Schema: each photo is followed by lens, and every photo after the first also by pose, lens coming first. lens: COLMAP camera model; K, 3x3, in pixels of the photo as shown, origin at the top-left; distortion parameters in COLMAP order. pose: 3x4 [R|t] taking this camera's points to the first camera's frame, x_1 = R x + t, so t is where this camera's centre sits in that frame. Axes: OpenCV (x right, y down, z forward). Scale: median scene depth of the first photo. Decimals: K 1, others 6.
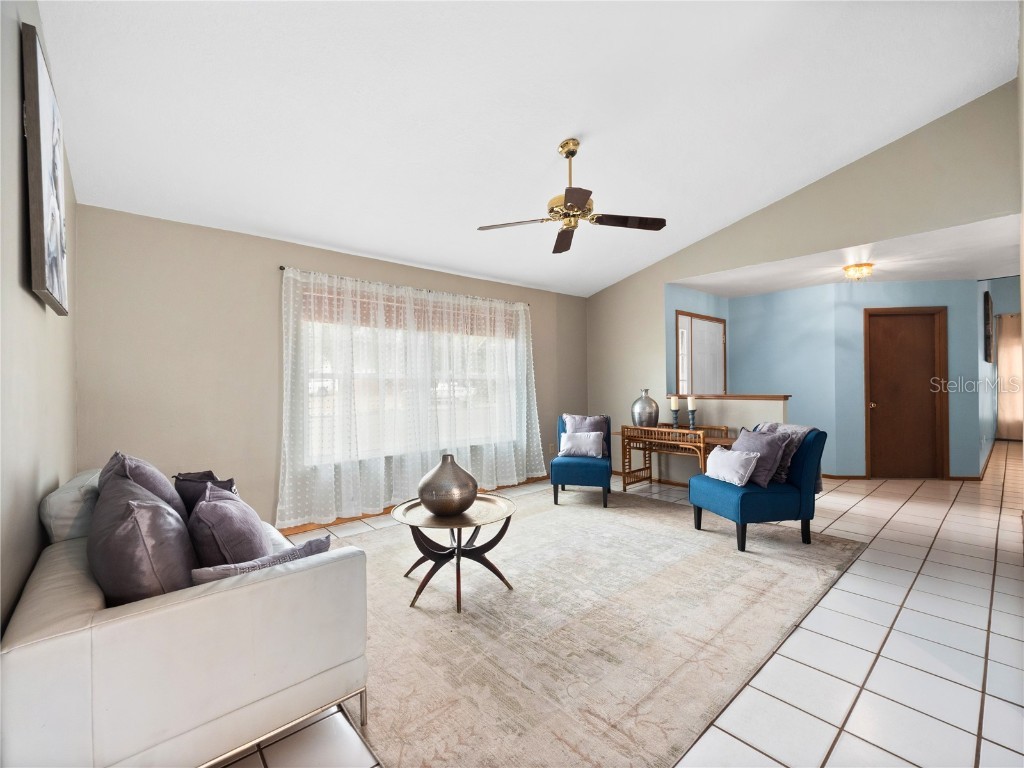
lens RADIAL K [[436.7, 0, 506.6], [0, 436.7, 380.0], [0, 0, 1]] dist [0.008231, -0.009669]
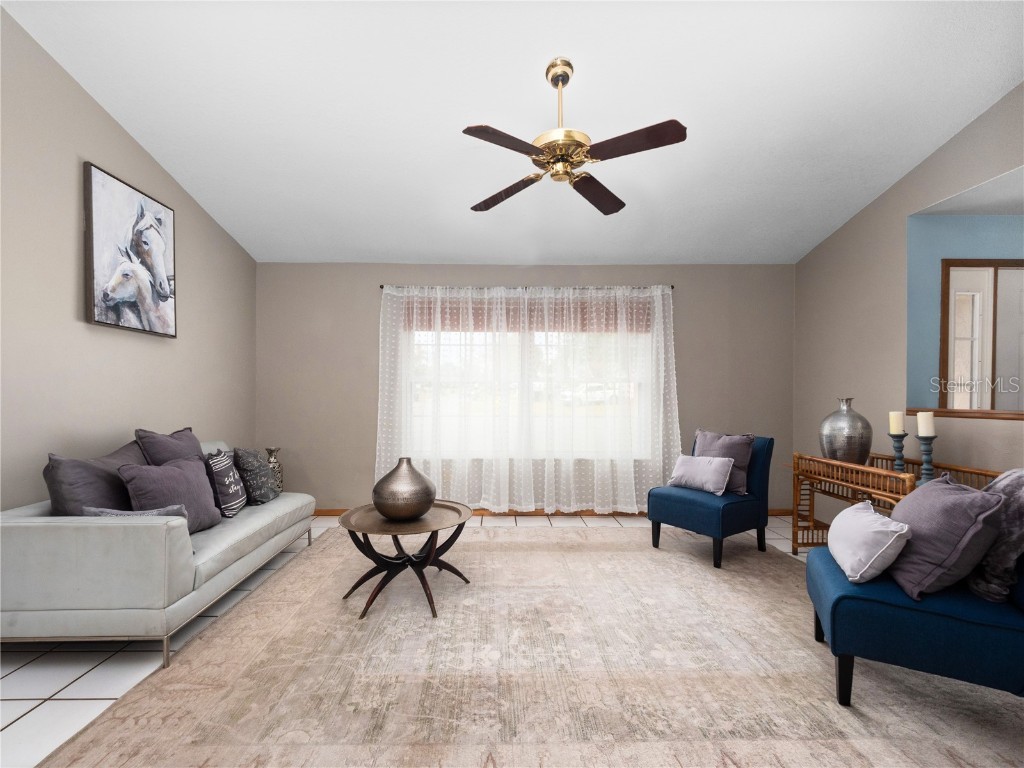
lens RADIAL K [[448.5, 0, 513.9], [0, 448.5, 394.7], [0, 0, 1]] dist [-0.000762, -0.000183]
pose [[0.765605, 0.011482, -0.643209, 0.521589], [-0.005295, 0.999919, 0.011547, 0.016189], [0.643290, -0.005435, 0.765604, 0.309189]]
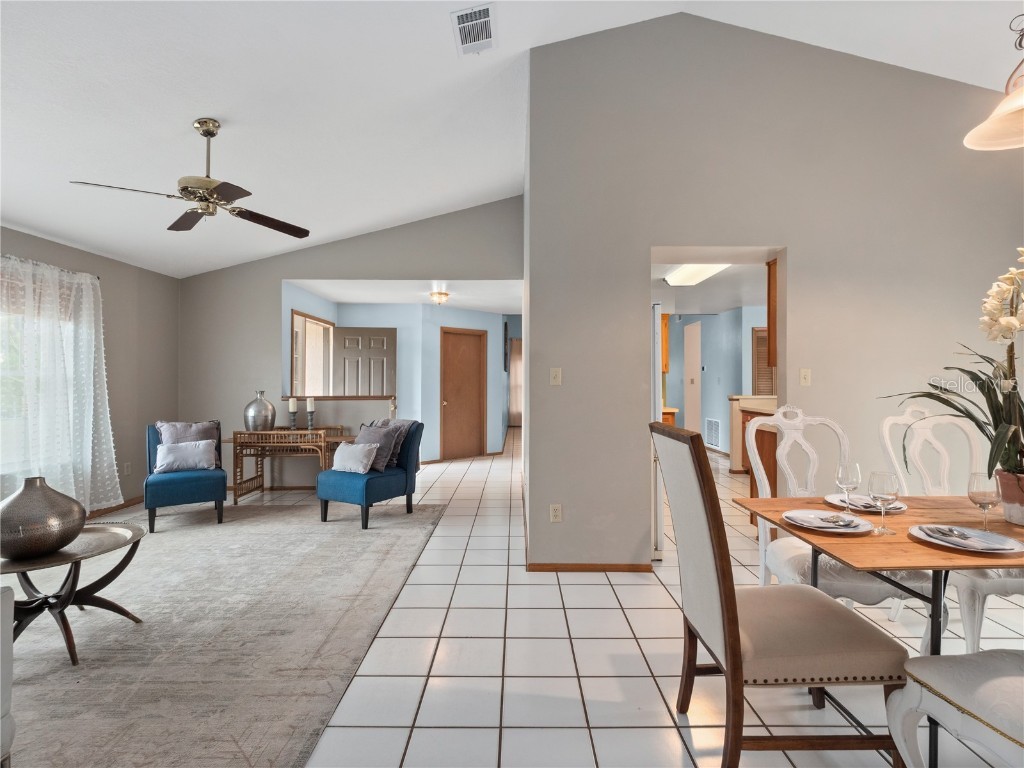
lens RADIAL K [[498.7, 0, 512.0], [0, 498.7, 384.0], [0, 0, 1]] dist [0.002246, 0.000019]
pose [[0.655808, 0.007099, 0.754894, -0.189199], [-0.009972, 0.999950, -0.000740, 0.002190], [-0.754861, -0.007043, 0.655846, -0.144541]]
